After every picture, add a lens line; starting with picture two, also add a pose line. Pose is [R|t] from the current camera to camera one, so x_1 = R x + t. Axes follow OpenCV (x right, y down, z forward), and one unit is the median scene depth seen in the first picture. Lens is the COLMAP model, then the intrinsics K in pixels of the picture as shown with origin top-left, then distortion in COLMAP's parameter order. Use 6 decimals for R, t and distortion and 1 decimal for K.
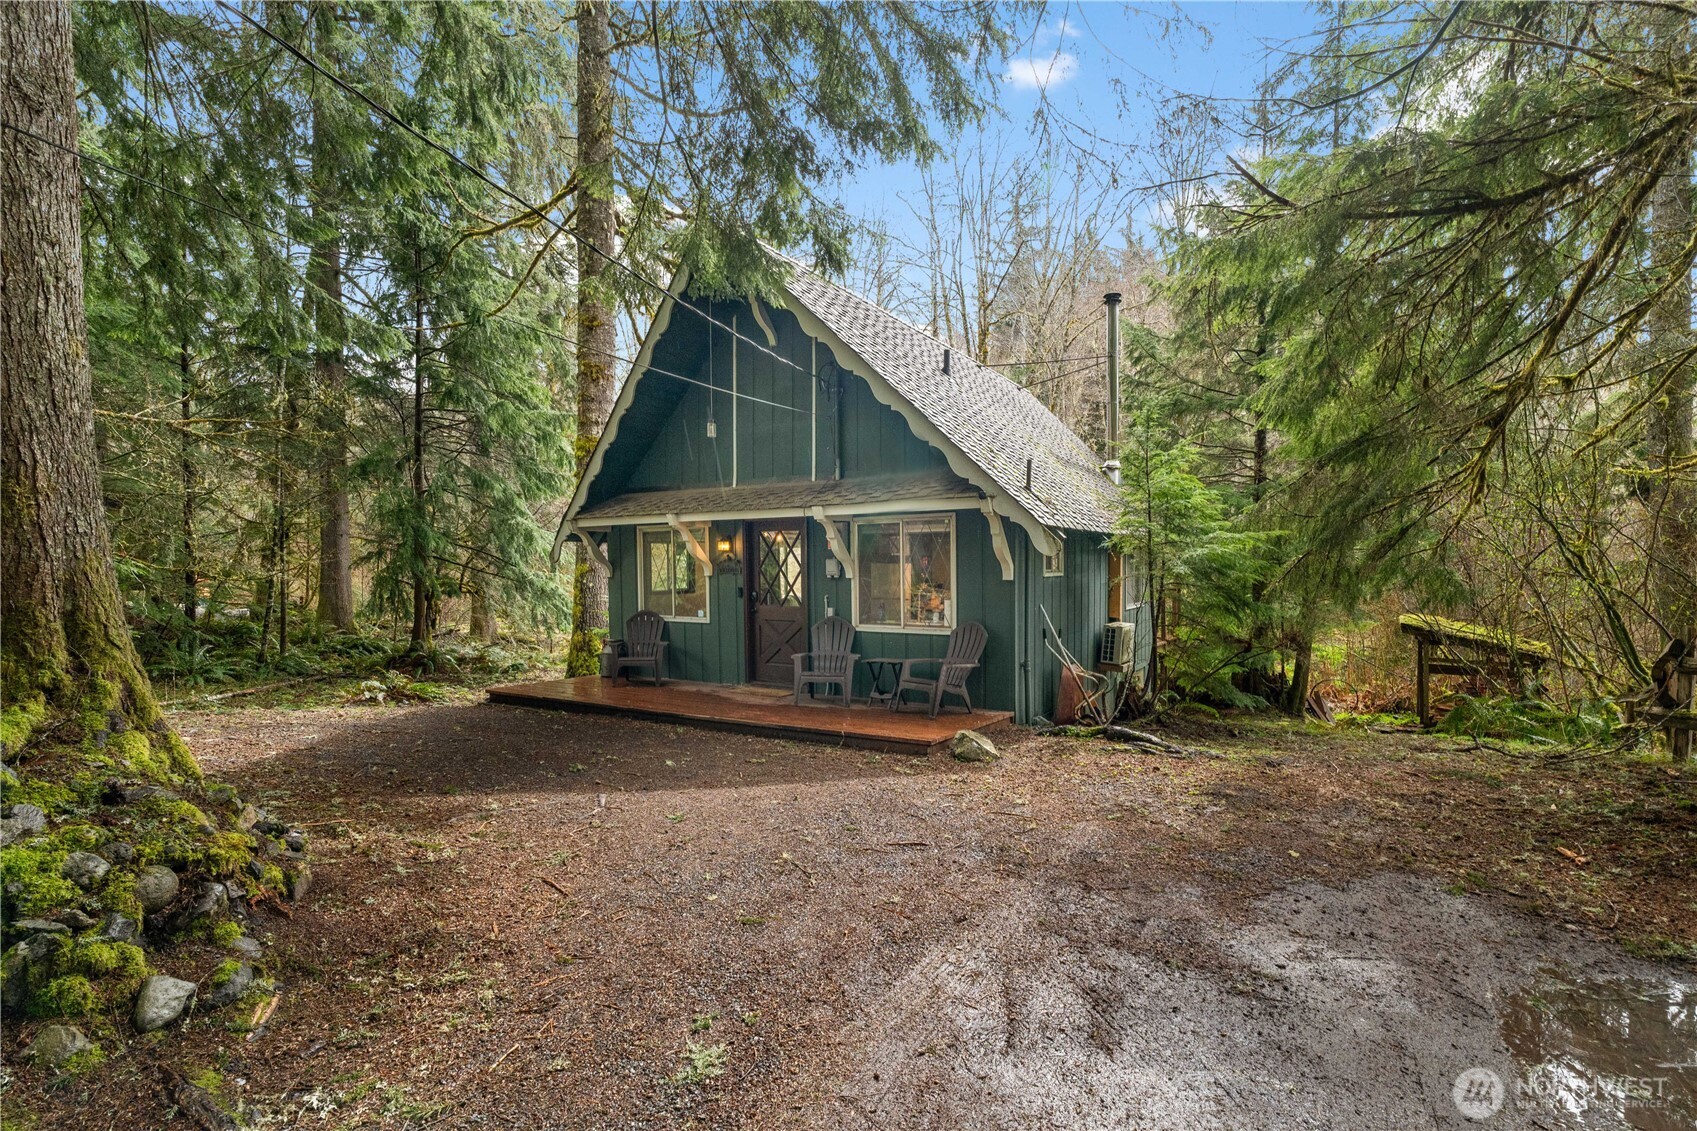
lens RADIAL K [[780.7, 0, 847.2], [0, 780.7, 584.3], [0, 0, 1]] dist [-0.003551, -0.000258]
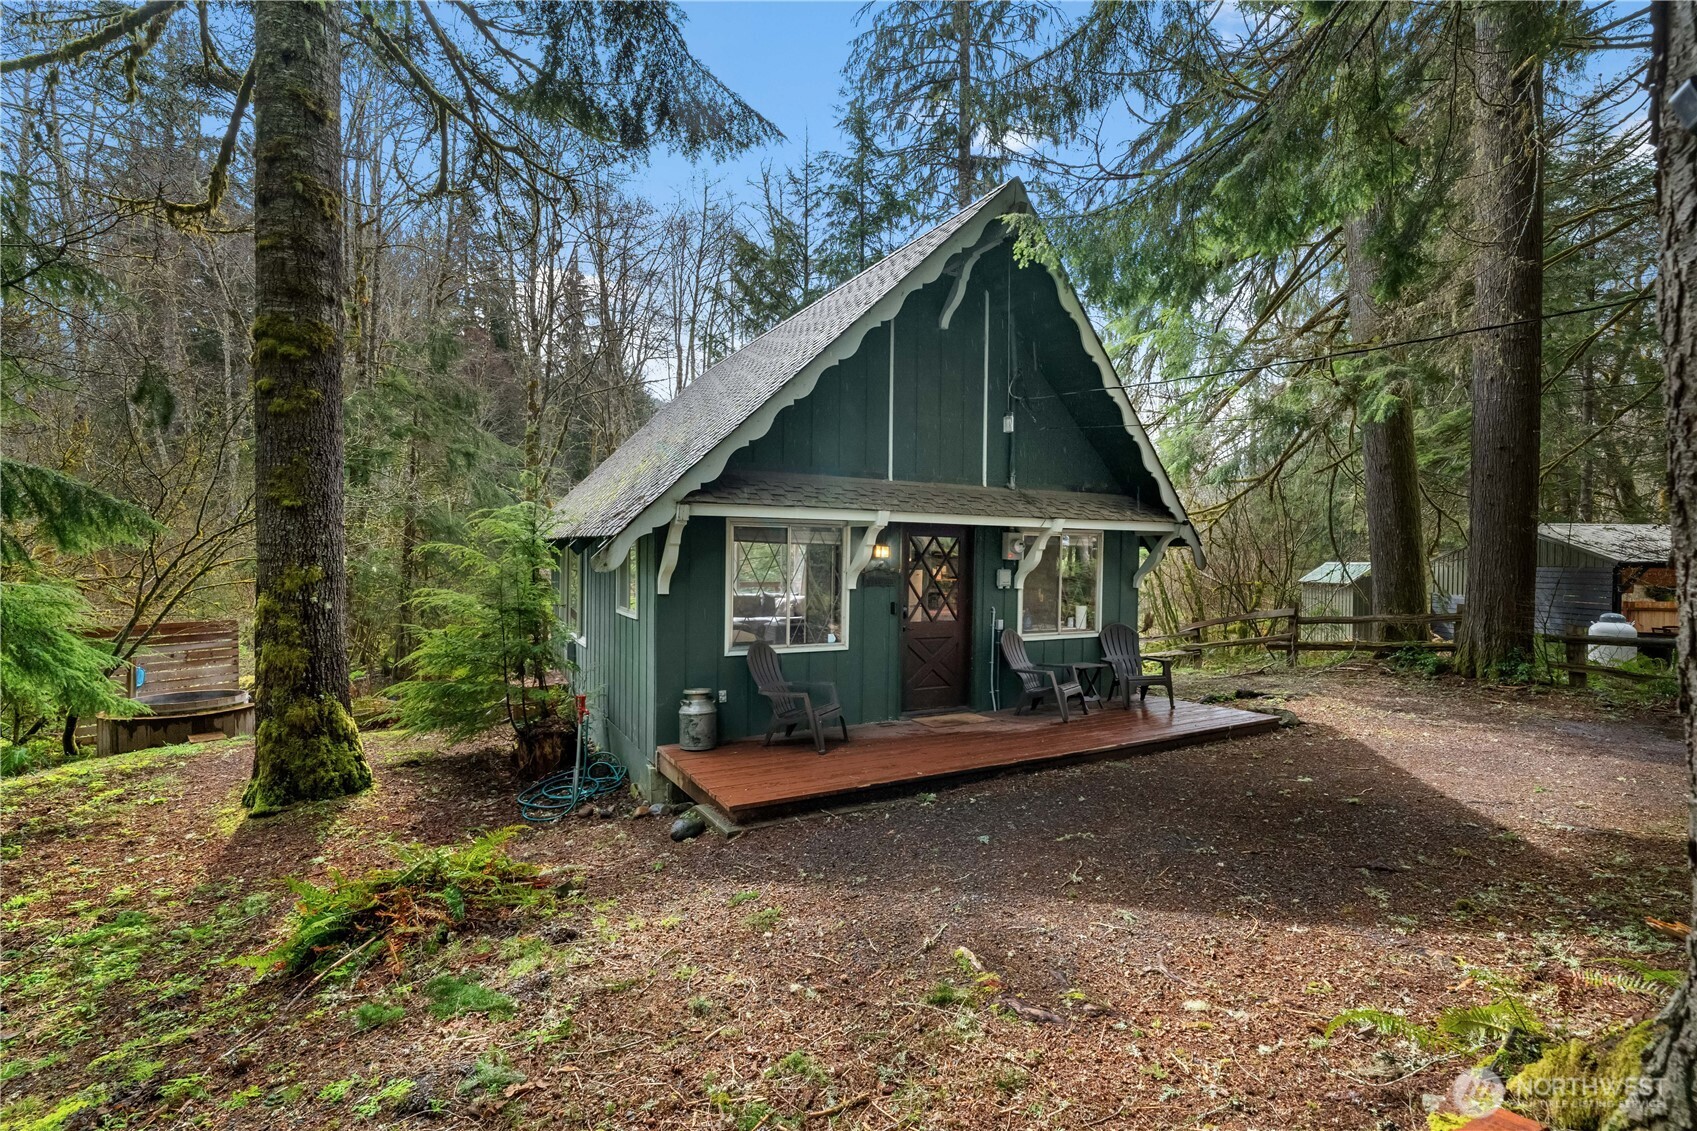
lens RADIAL K [[785.9, 0, 848.5], [0, 785.9, 565.5], [0, 0, 1]] dist [-0.001757, 0.000151]
pose [[0.501790, -0.002428, 0.864986, -0.883895], [0.007683, 0.999969, -0.001650, -0.034113], [-0.864955, 0.007474, 0.501793, 0.620949]]
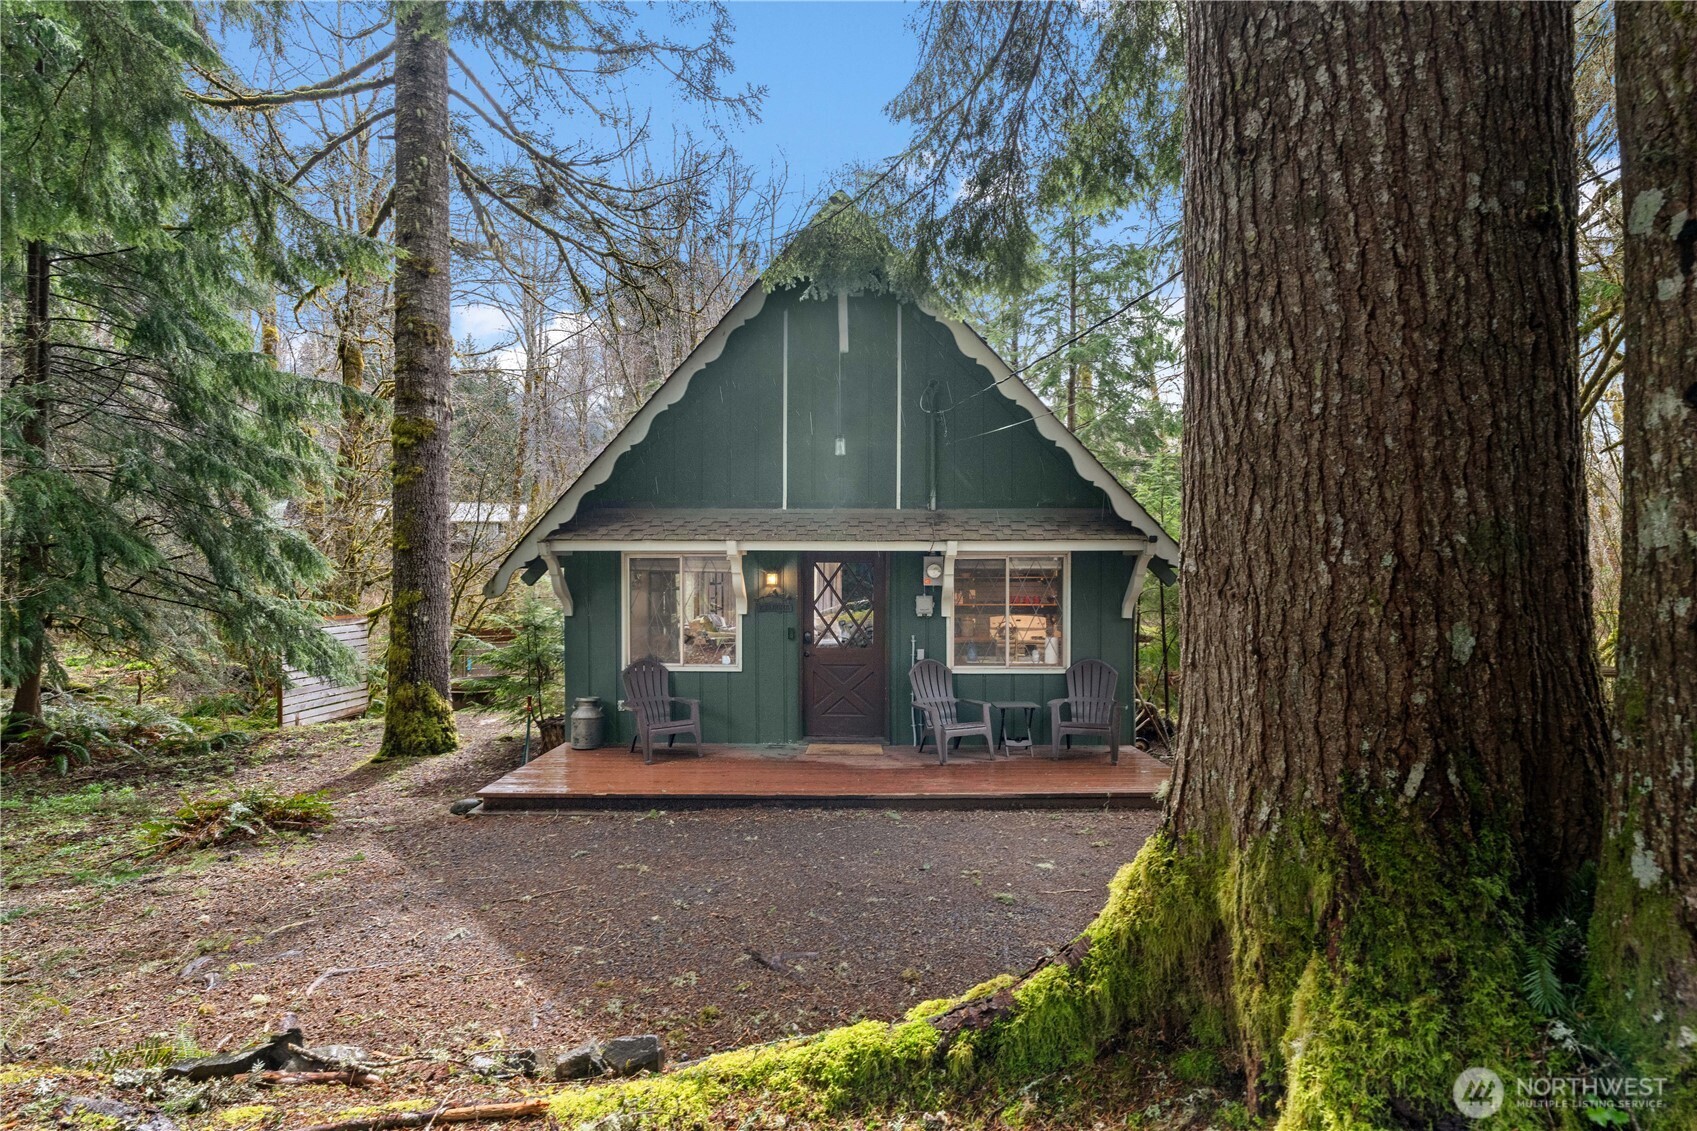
lens RADIAL K [[767.3, 0, 837.7], [0, 767.3, 576.9], [0, 0, 1]] dist [-0.003468, -0.000311]
pose [[0.868670, -0.000183, 0.495390, -0.505797], [0.007242, 0.999898, -0.012328, -0.040680], [-0.495337, 0.014297, 0.868583, 0.248563]]
